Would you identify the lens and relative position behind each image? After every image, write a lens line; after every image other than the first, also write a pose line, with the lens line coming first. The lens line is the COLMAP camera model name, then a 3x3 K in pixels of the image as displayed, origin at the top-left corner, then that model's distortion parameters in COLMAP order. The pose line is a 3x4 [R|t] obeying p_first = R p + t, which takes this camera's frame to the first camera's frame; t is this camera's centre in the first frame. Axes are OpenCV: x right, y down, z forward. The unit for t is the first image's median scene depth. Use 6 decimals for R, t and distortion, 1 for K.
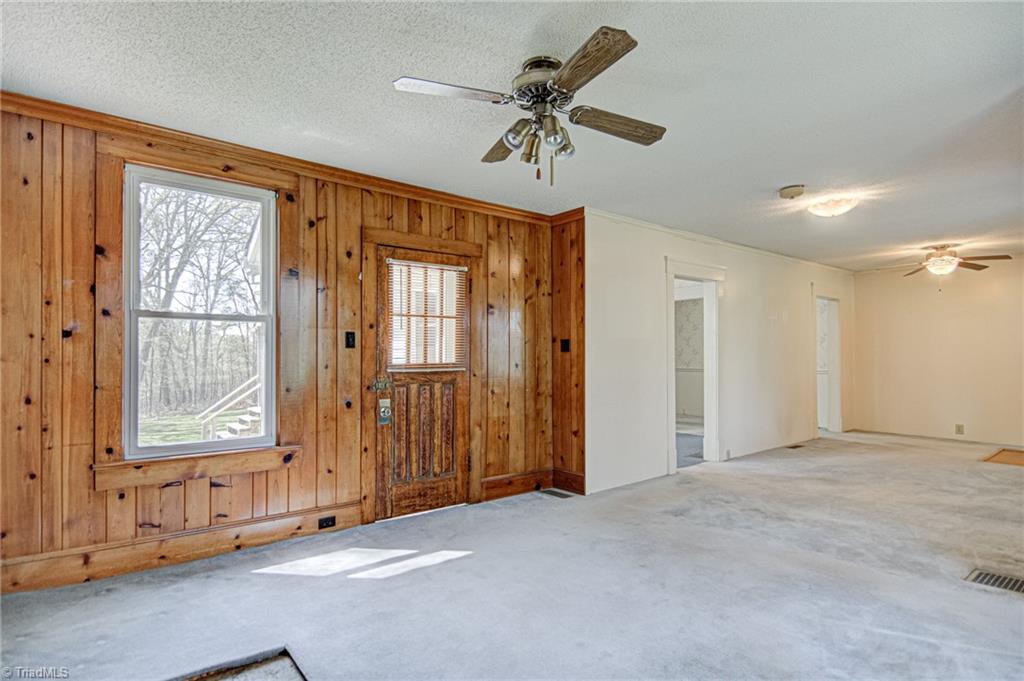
lens RADIAL K [[541.8, 0, 513.0], [0, 541.8, 345.2], [0, 0, 1]] dist [0.003533, -0.000844]
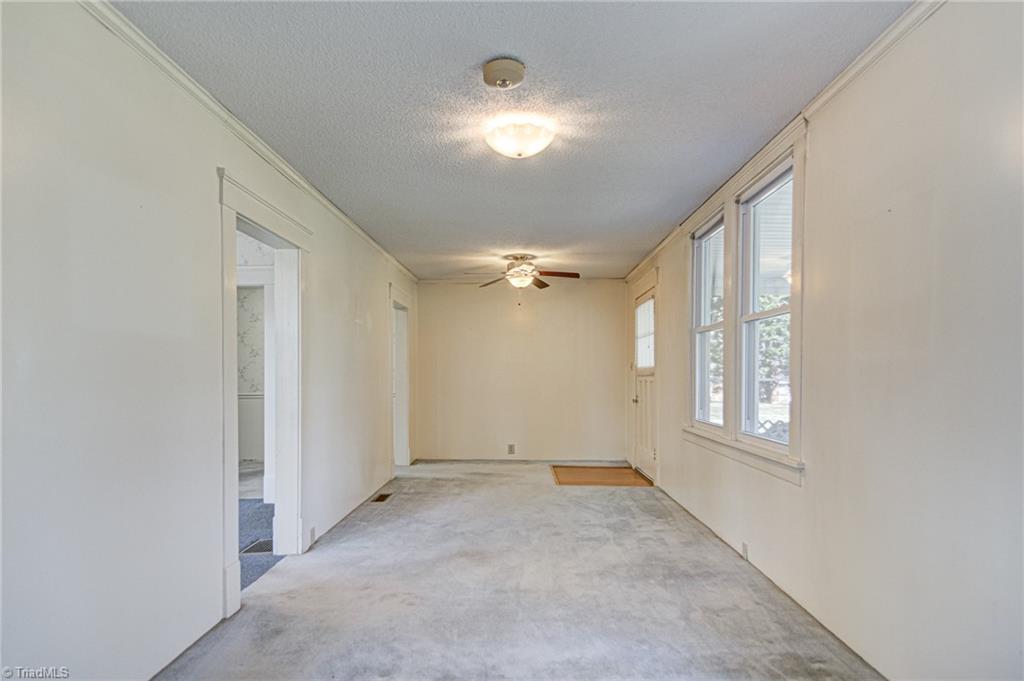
lens RADIAL K [[551.1, 0, 511.1], [0, 551.1, 384.5], [0, 0, 1]] dist [0.001271, -0.000876]
pose [[0.646811, -0.014264, 0.762517, 0.093293], [-0.012754, 0.999483, 0.029516, 0.011912], [-0.762544, -0.028816, 0.646294, 0.617933]]
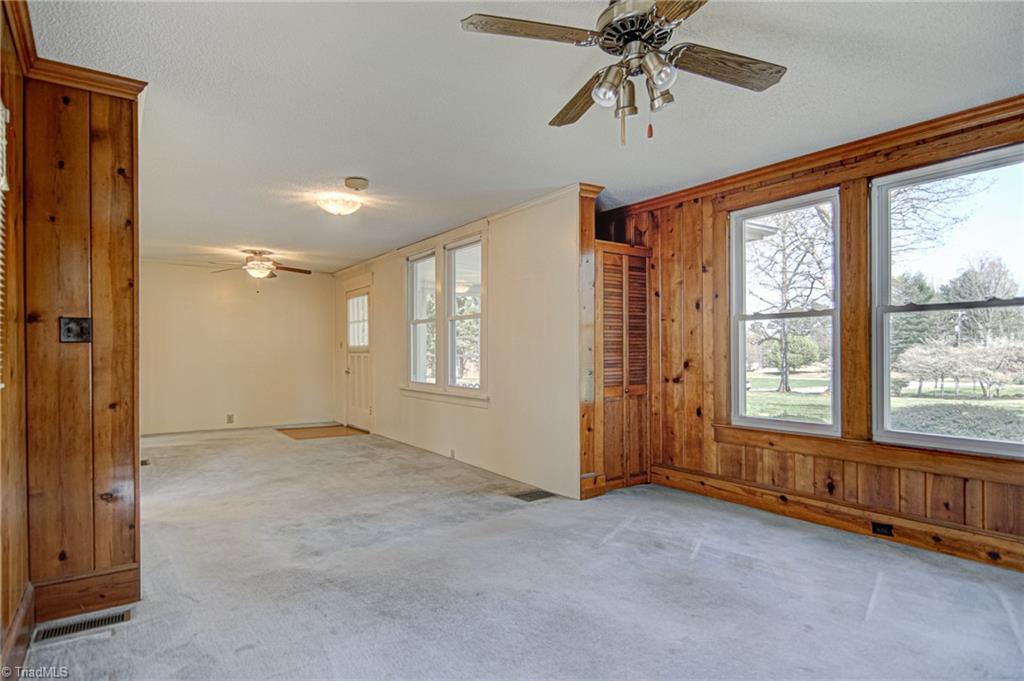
lens RADIAL K [[550.3, 0, 511.3], [0, 550.3, 351.9], [0, 0, 1]] dist [0.004438, -0.000172]
pose [[0.063289, 0.000868, 0.997995, -0.452001], [-0.019171, 0.999816, 0.000346, 0.014888], [-0.997811, -0.019155, 0.063294, 0.642869]]
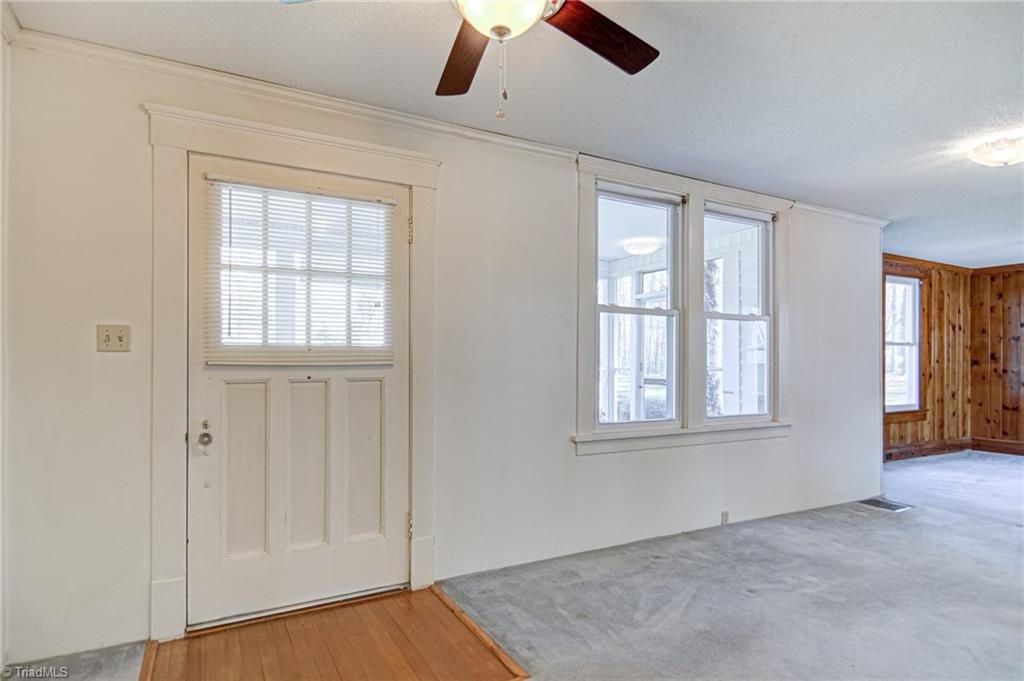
lens RADIAL K [[575.8, 0, 512.6], [0, 575.8, 364.1], [0, 0, 1]] dist [-0.001128, -0.001425]
pose [[-0.983047, -0.000125, 0.183352, 1.120549], [-0.003820, 0.999797, -0.019803, 0.035823], [-0.183312, -0.020168, -0.982848, 1.921150]]
